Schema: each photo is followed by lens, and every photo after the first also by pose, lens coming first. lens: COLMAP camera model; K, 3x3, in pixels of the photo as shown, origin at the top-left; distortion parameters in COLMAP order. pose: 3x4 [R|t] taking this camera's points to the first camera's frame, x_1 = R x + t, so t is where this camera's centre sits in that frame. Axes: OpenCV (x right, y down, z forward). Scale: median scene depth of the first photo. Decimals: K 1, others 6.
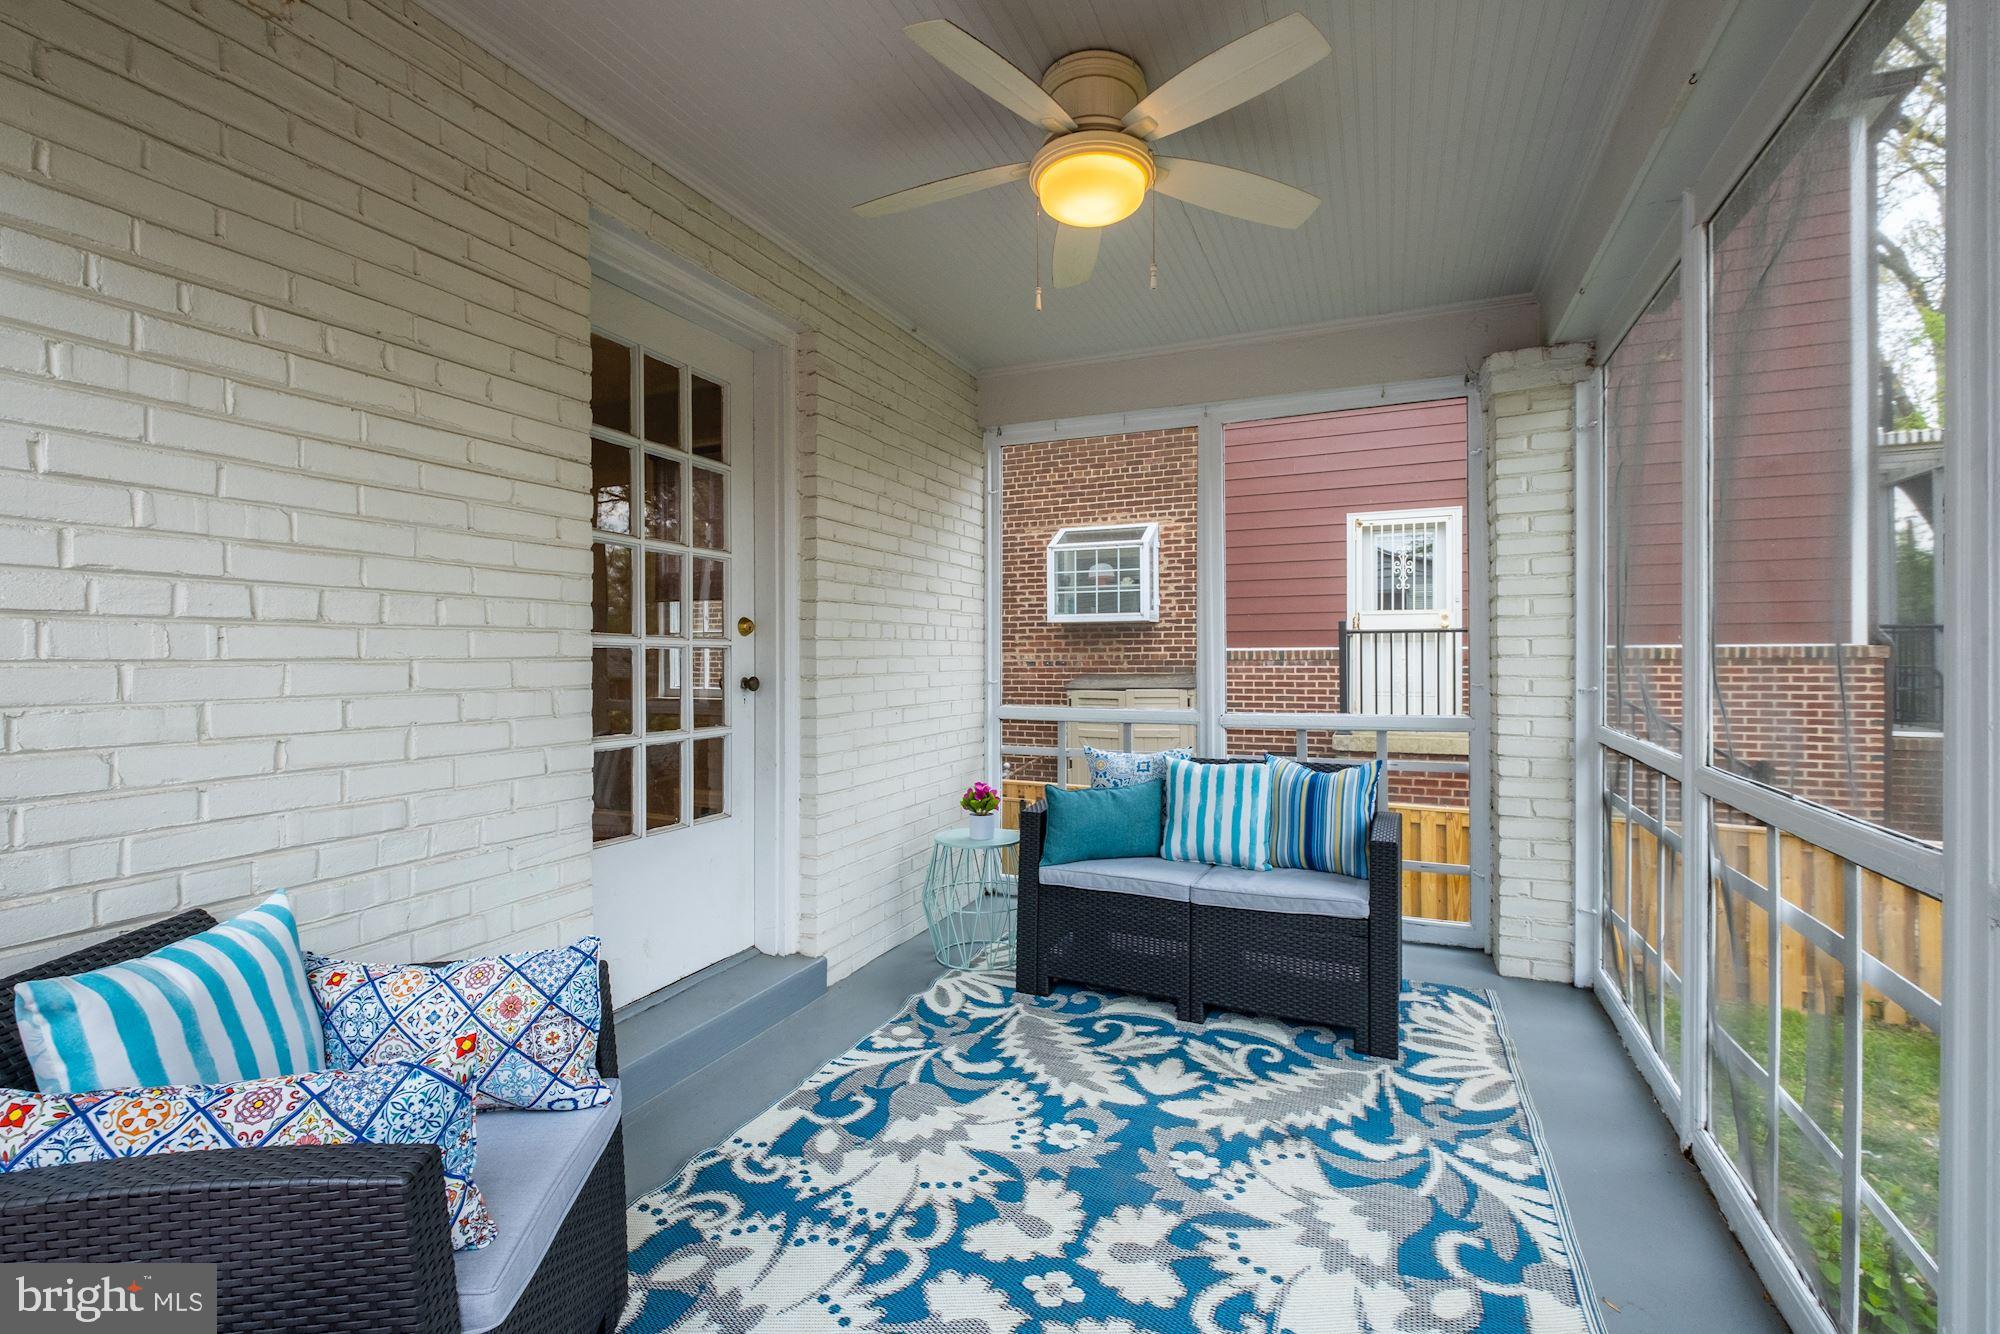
lens RADIAL K [[877.7, 0, 1000.0], [0, 877.7, 667.0], [0, 0, 1]] dist [-0.000732, -0.000224]
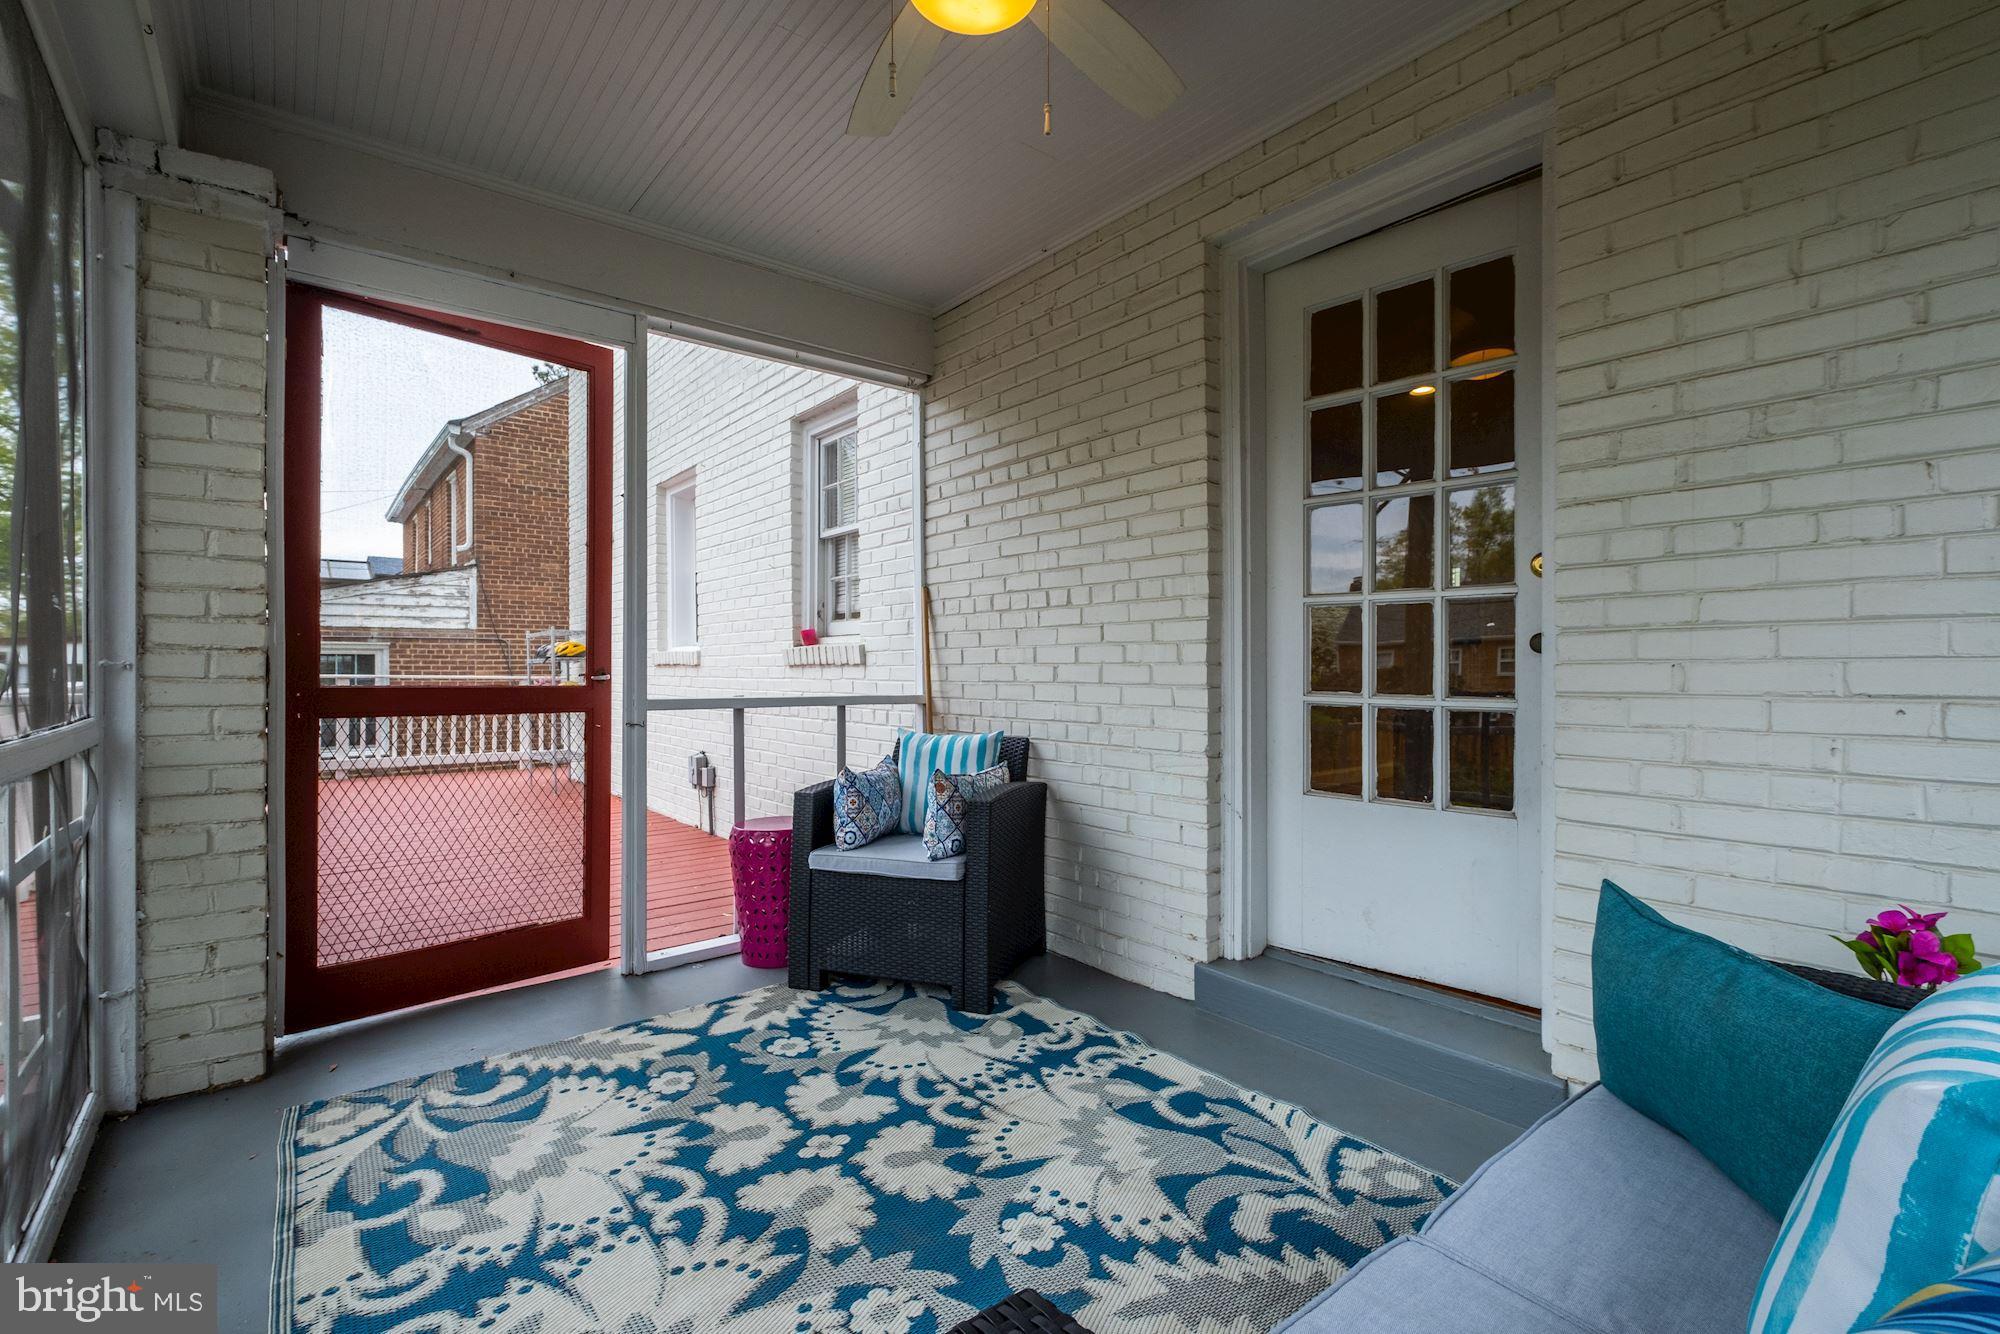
lens RADIAL K [[863.9, 0, 994.3], [0, 863.9, 657.5], [0, 0, 1]] dist [0.030710, -0.000147]
pose [[-0.446560, 0.003647, -0.894746, 0.818070], [-0.002640, 0.999982, 0.005393, 0.043875], [0.894750, 0.004771, -0.446542, 1.410767]]
